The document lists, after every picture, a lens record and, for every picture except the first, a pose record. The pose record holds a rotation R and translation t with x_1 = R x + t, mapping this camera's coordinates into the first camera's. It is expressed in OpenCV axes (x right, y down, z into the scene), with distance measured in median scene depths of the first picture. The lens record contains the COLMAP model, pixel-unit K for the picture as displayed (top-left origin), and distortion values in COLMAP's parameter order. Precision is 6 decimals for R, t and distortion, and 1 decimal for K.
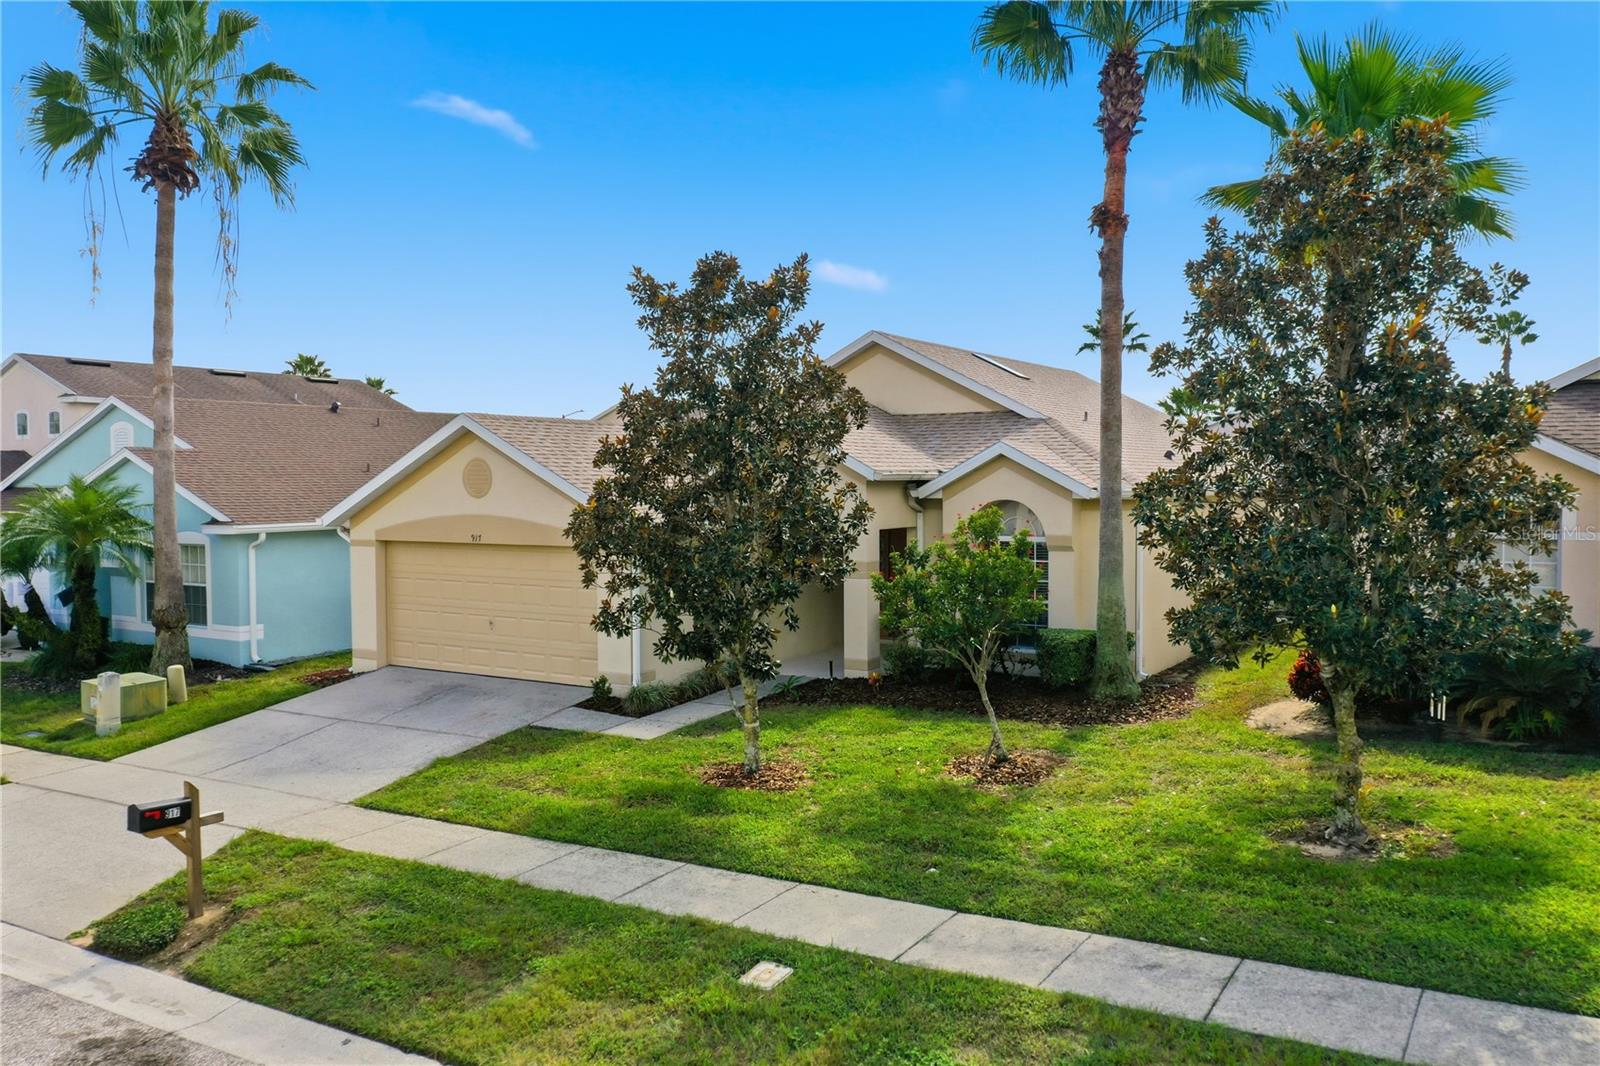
lens RADIAL K [[1267.3, 0, 801.6], [0, 1267.3, 524.0], [0, 0, 1]] dist [0.009677, -0.005574]
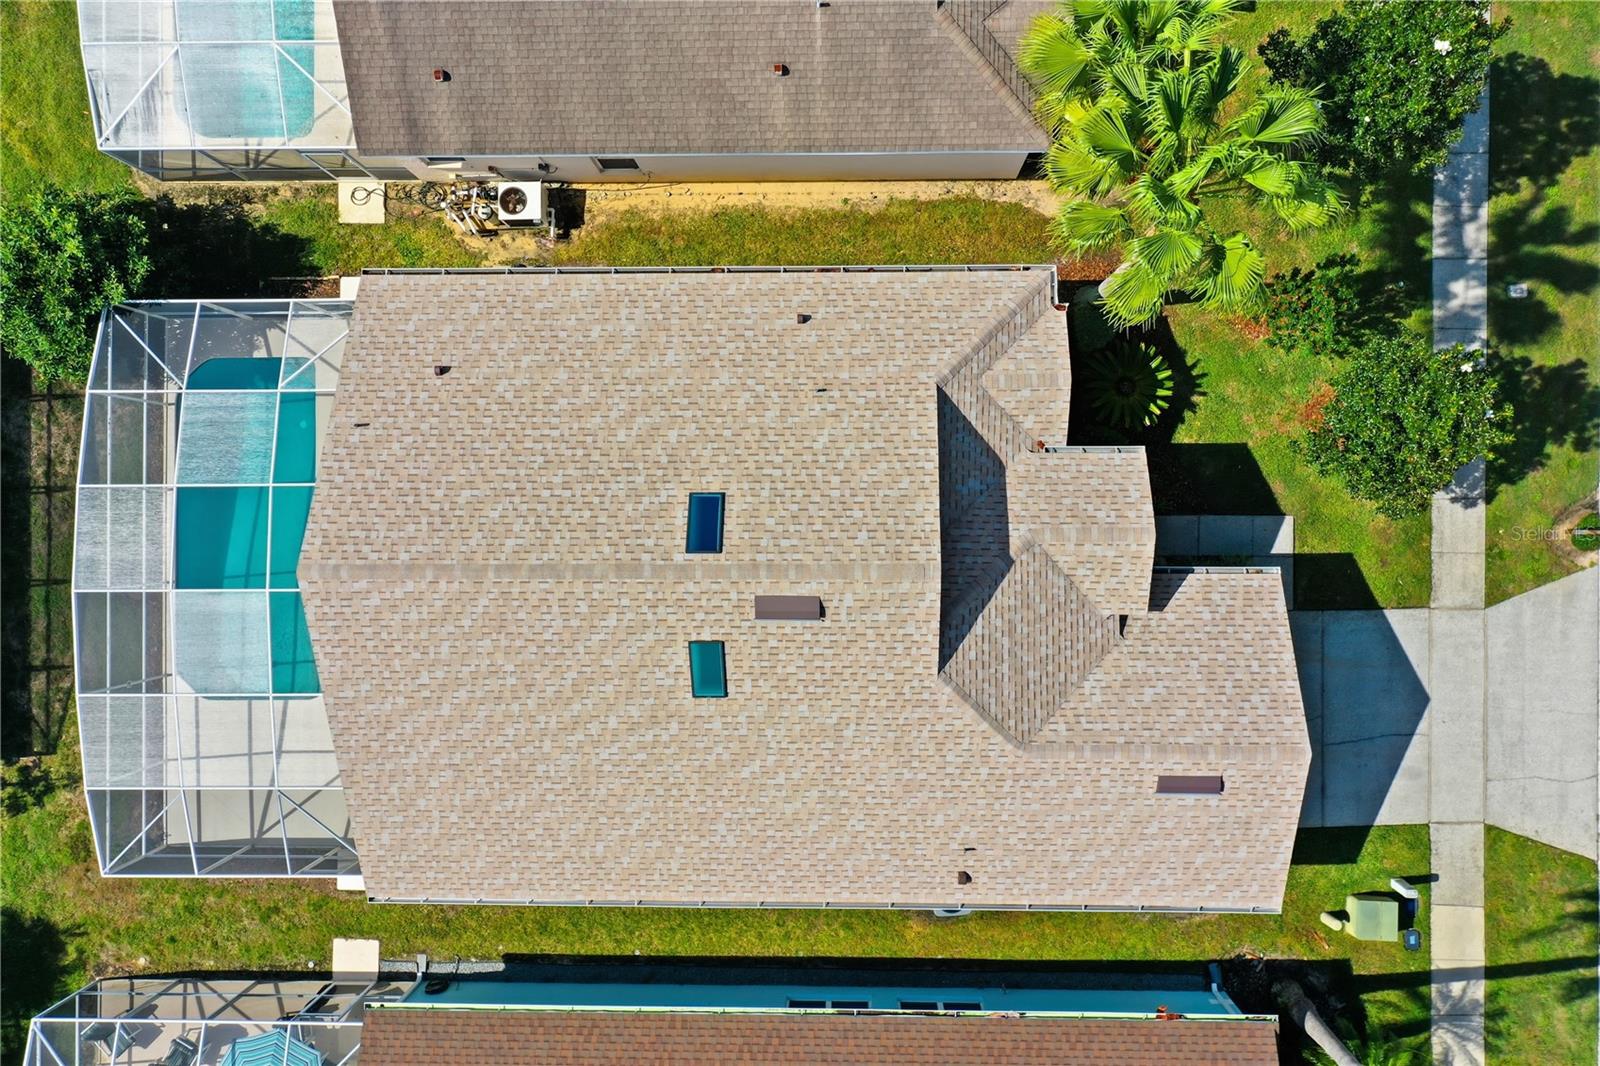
lens RADIAL K [[1260.6, 0, 800.0], [0, 1260.6, 533.0], [0, 0, 1]] dist [0.019011, -0.001374]
pose [[-0.519606, -0.853914, 0.028982, 0.174656], [0.073928, -0.011140, 0.997201, -1.735426], [-0.851202, 0.520294, 0.068917, 1.598524]]
